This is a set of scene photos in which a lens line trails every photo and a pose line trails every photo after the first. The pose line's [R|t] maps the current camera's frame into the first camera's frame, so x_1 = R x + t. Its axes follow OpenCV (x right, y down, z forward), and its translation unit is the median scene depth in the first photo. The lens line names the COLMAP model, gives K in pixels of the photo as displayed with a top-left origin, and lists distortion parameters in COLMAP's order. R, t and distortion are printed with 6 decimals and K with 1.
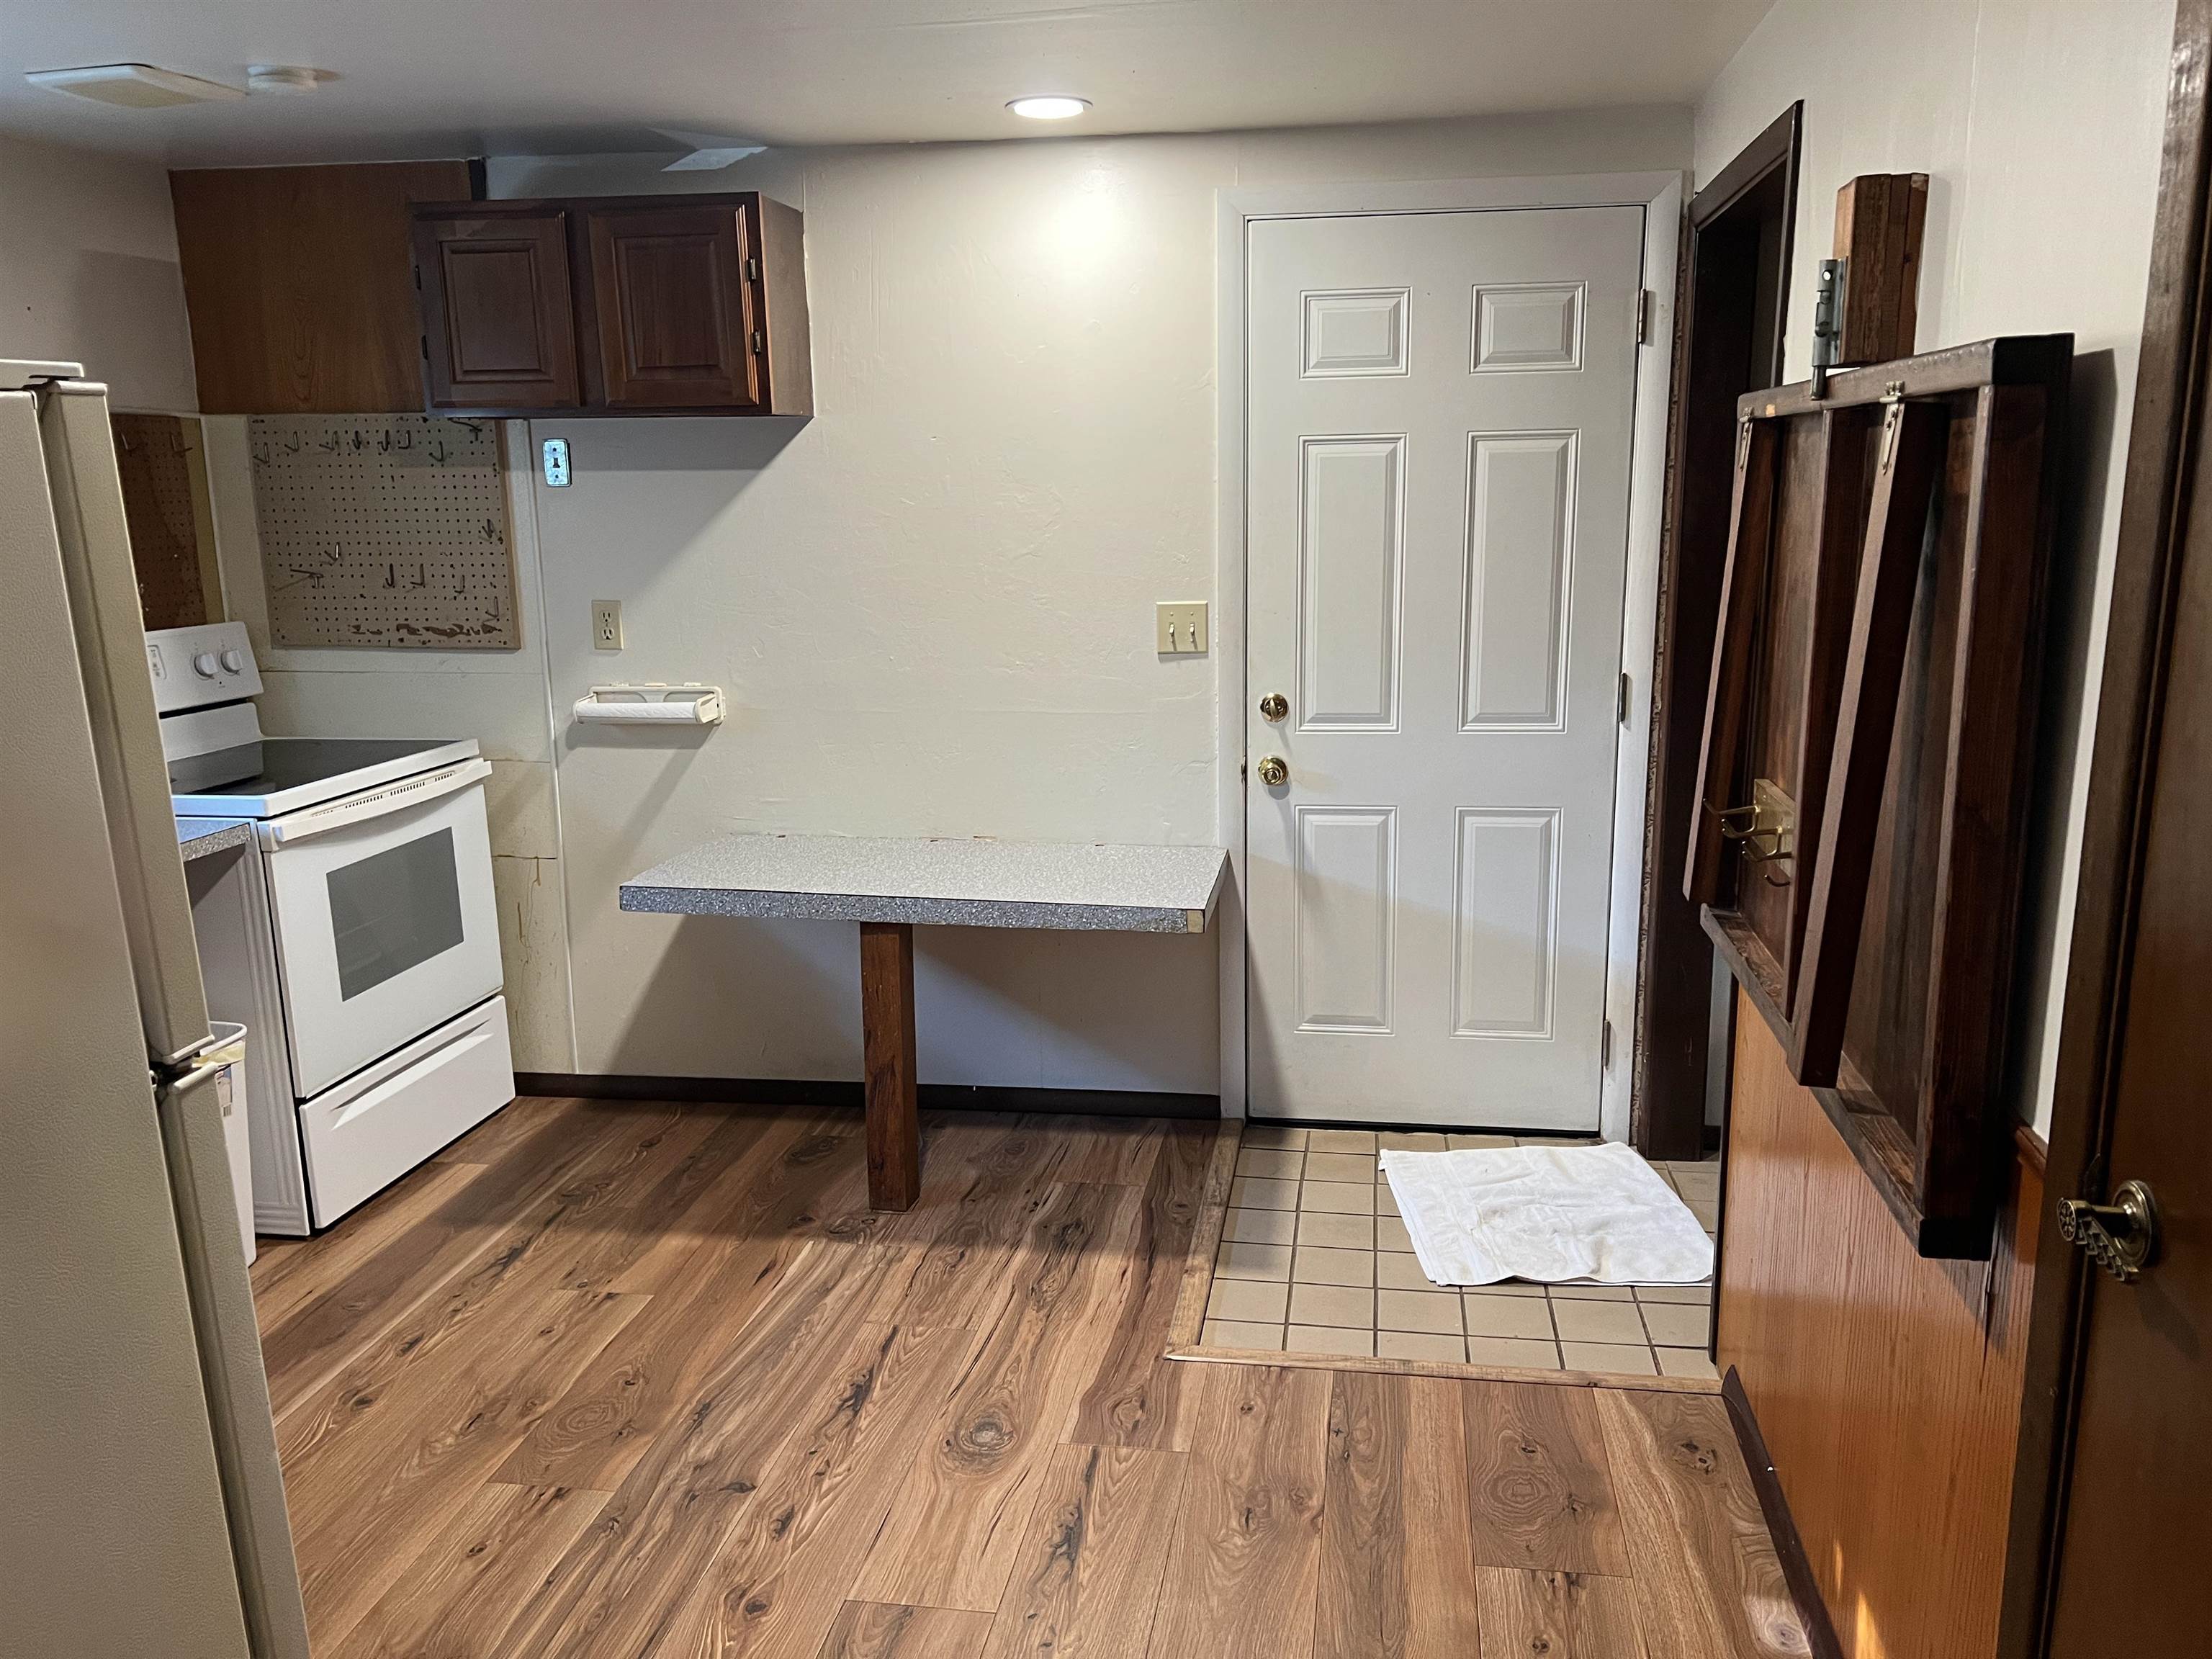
lens RADIAL K [[1695.3, 0, 1109.7], [0, 1695.3, 841.4], [0, 0, 1]] dist [0.036638, -0.002808]
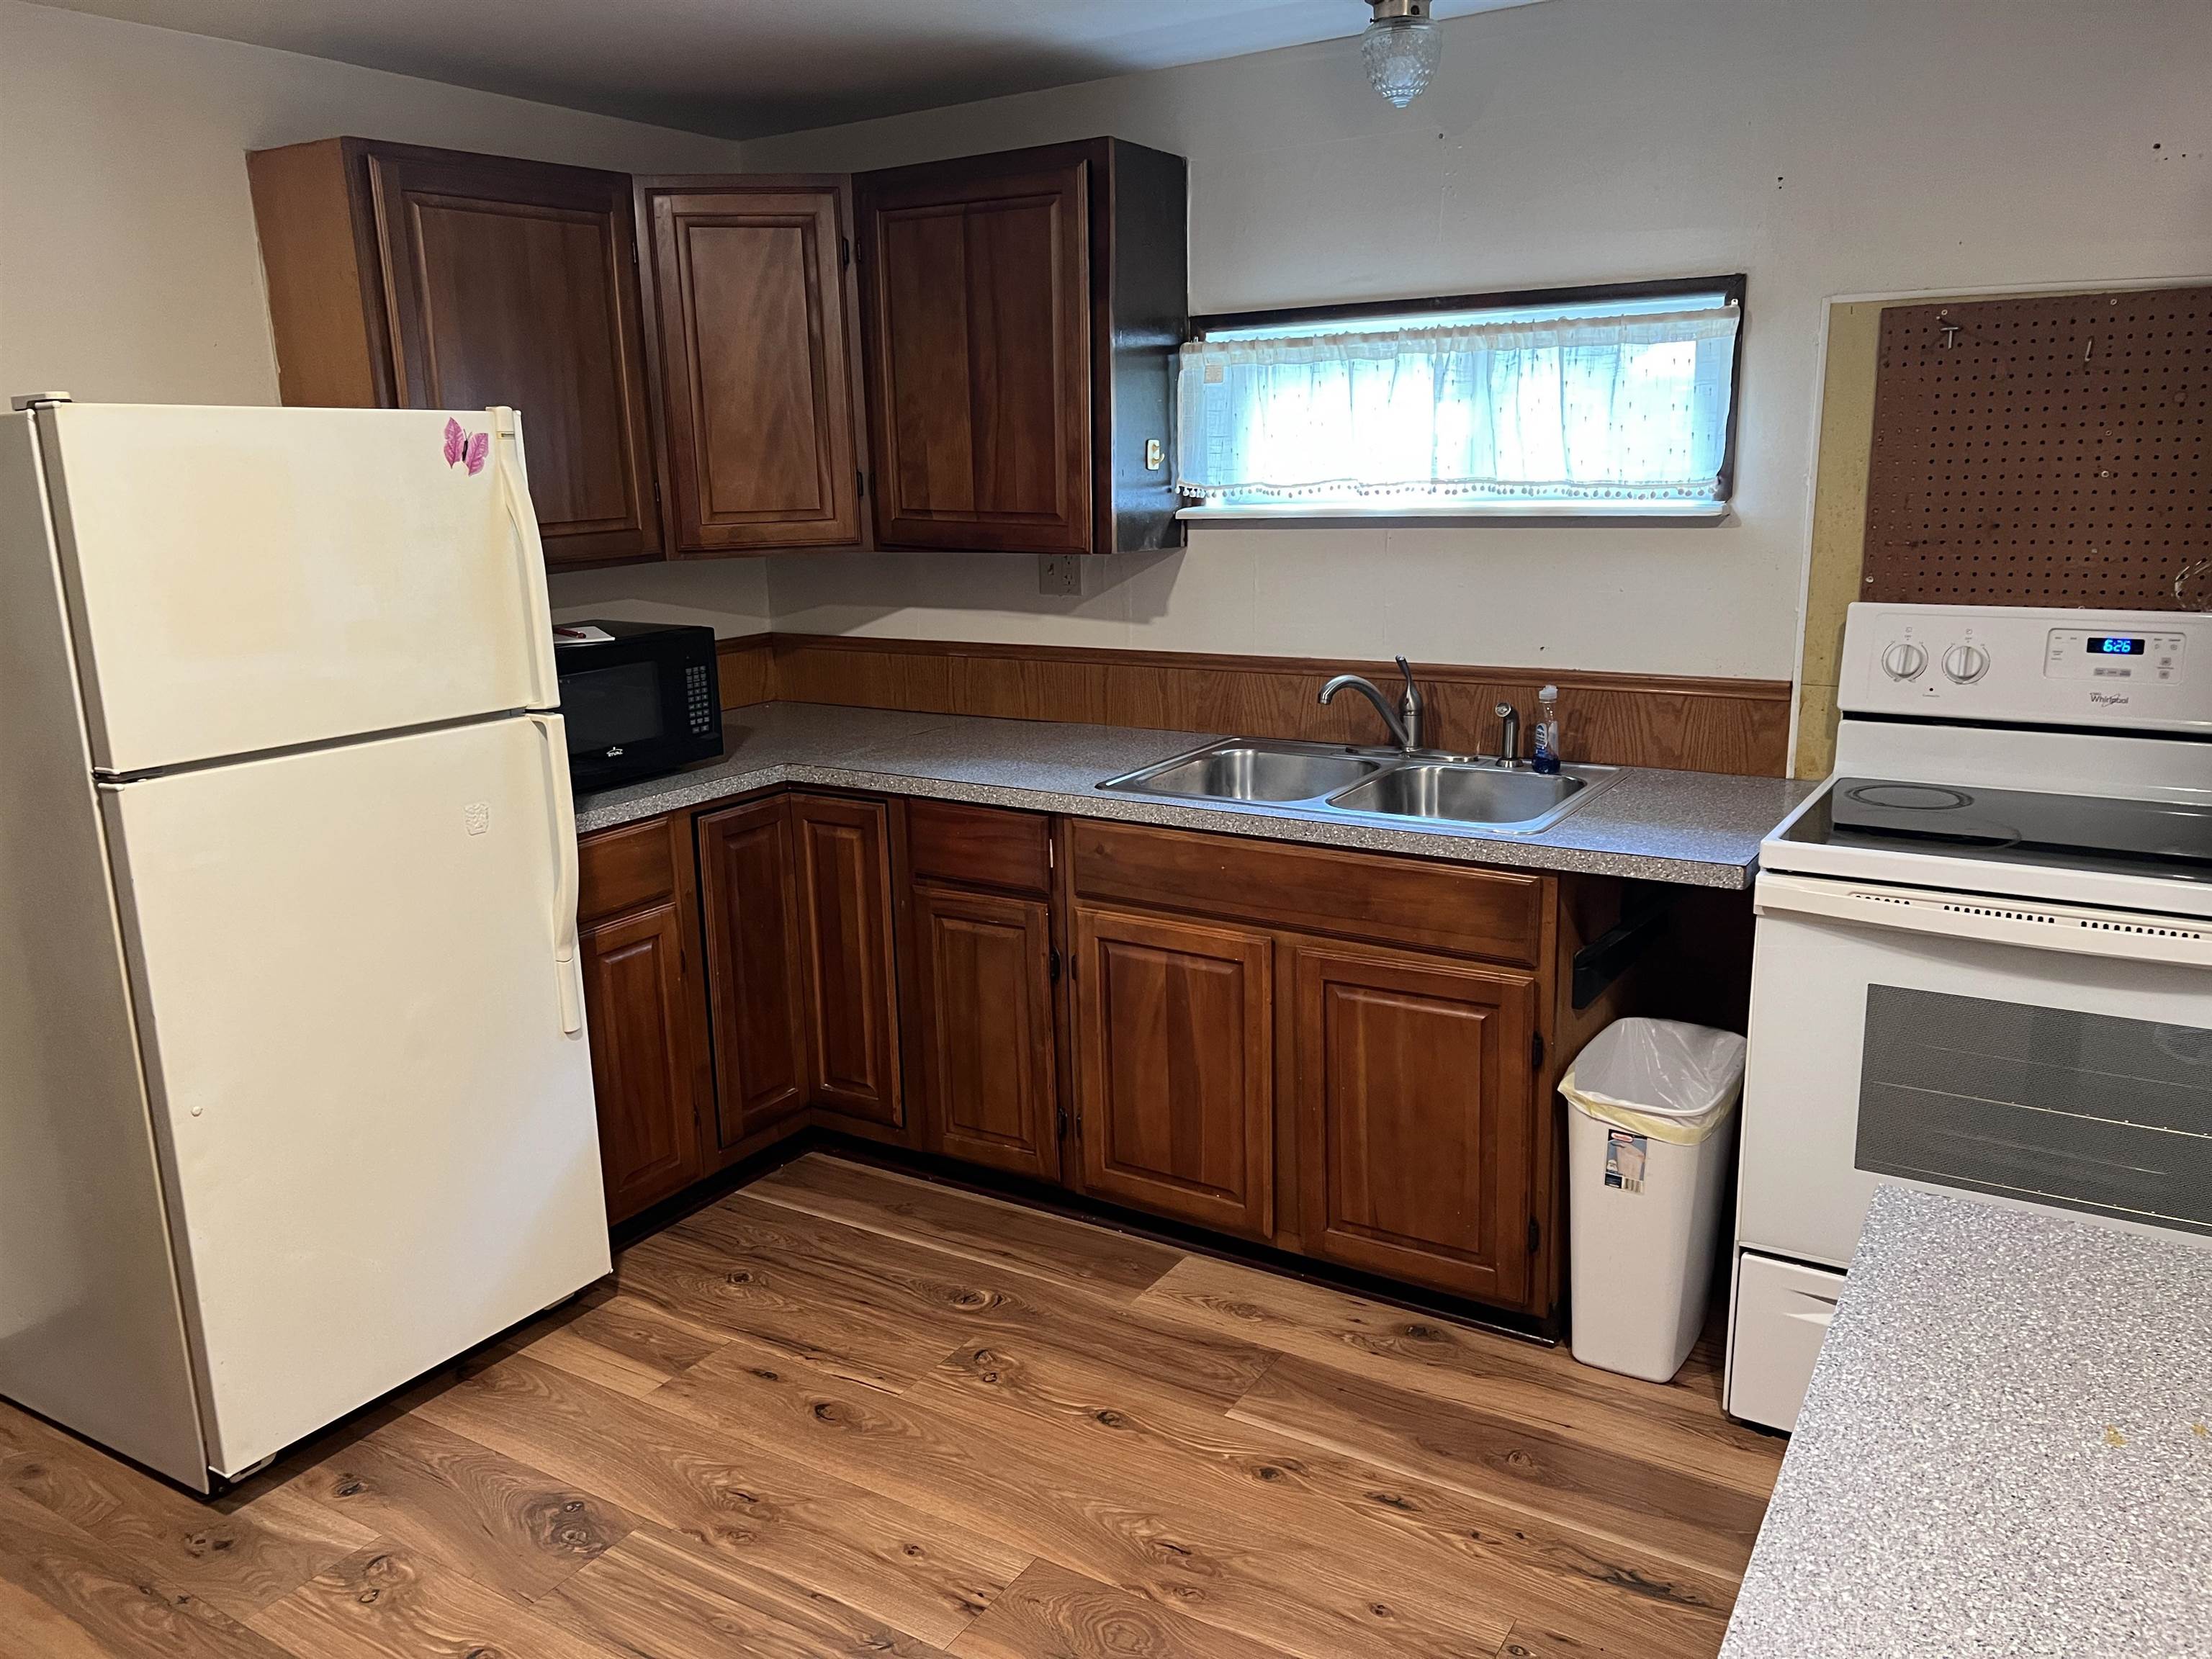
lens RADIAL K [[1695.3, 0, 1108.0], [0, 1695.3, 822.9], [0, 0, 1]] dist [0.036638, -0.002808]
pose [[-0.391594, 0.233618, -0.889987, 0.284422], [-0.154094, 0.936922, 0.313739, -0.236875], [0.907144, 0.260000, -0.330894, 1.063938]]
